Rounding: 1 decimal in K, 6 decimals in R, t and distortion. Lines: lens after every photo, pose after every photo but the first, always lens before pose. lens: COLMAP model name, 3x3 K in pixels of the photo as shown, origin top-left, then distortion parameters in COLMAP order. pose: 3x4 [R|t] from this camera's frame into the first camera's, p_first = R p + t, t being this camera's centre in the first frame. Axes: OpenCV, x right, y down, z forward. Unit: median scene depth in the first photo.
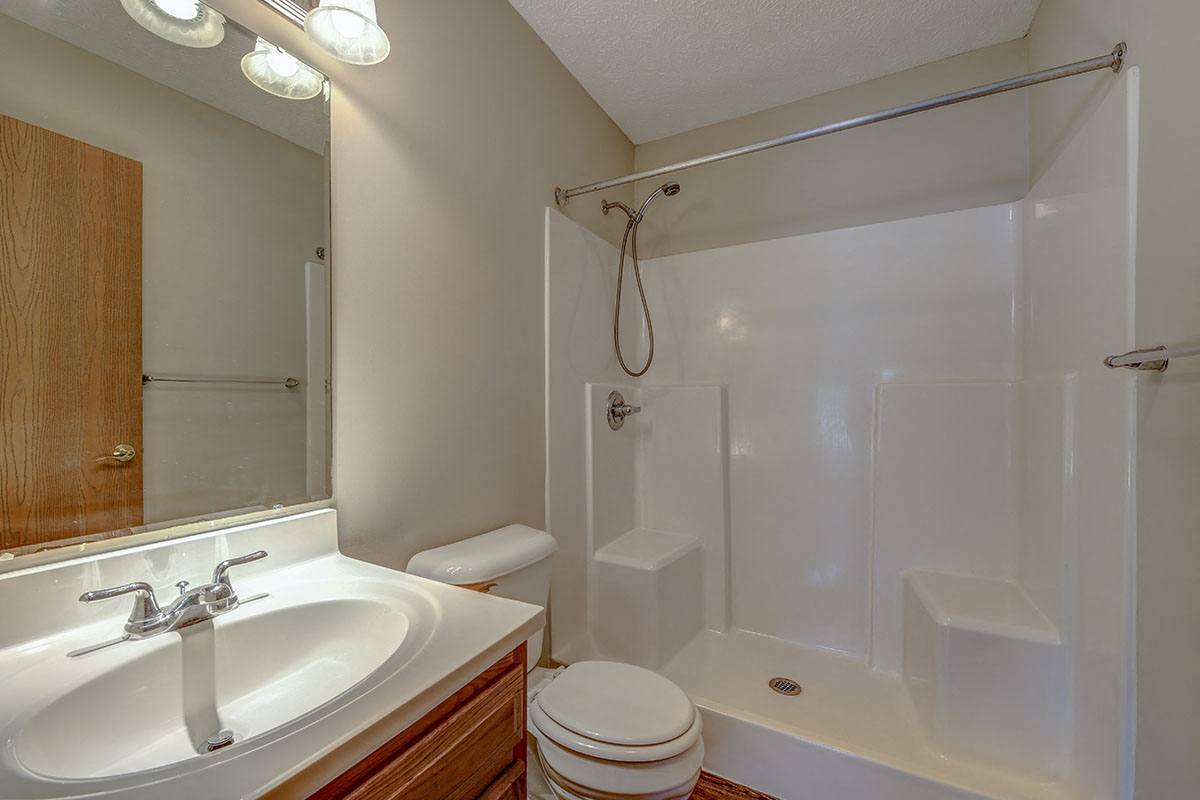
lens RADIAL K [[503.4, 0, 597.7], [0, 503.4, 401.9], [0, 0, 1]] dist [-0.002393, -0.000100]
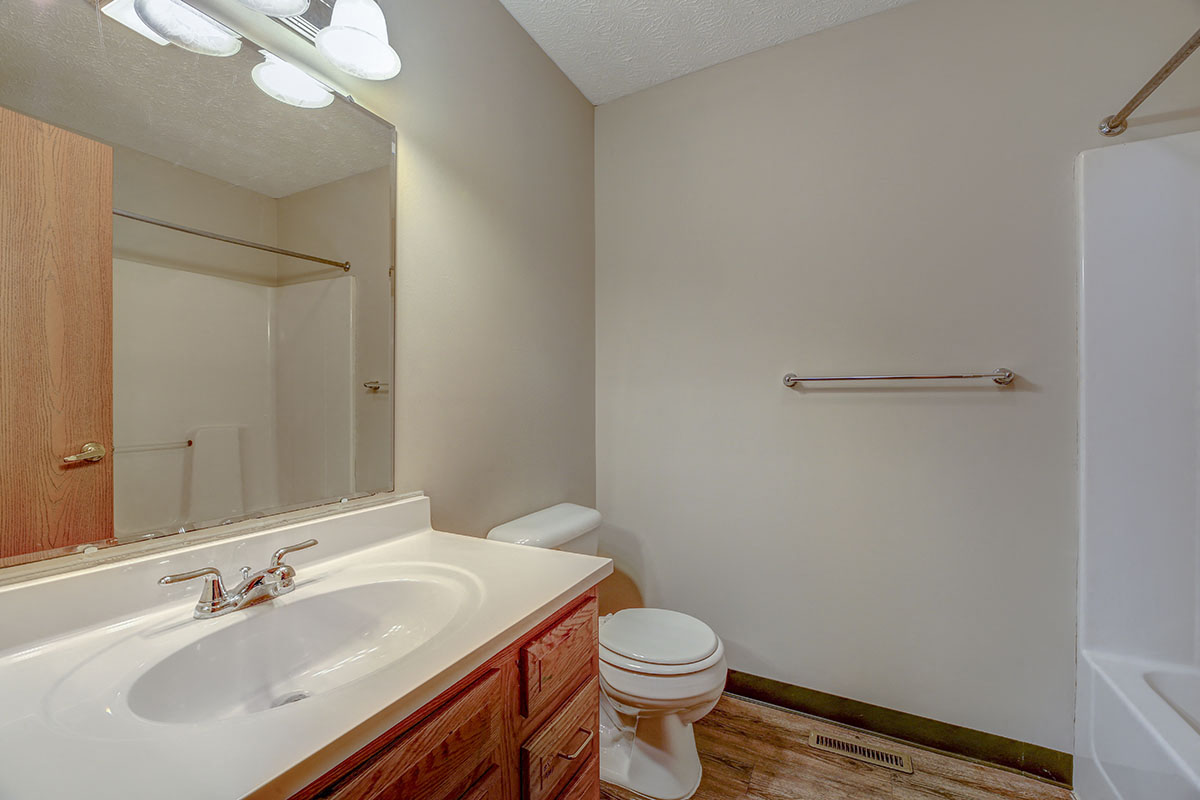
lens RADIAL K [[503.4, 0, 601.3], [0, 503.4, 399.3], [0, 0, 1]] dist [-0.002393, -0.000100]
pose [[0.999624, -0.007953, 0.026251, -0.064318], [0.007945, 0.999968, 0.000380, -0.009836], [-0.026254, -0.000172, 0.999655, -0.143517]]
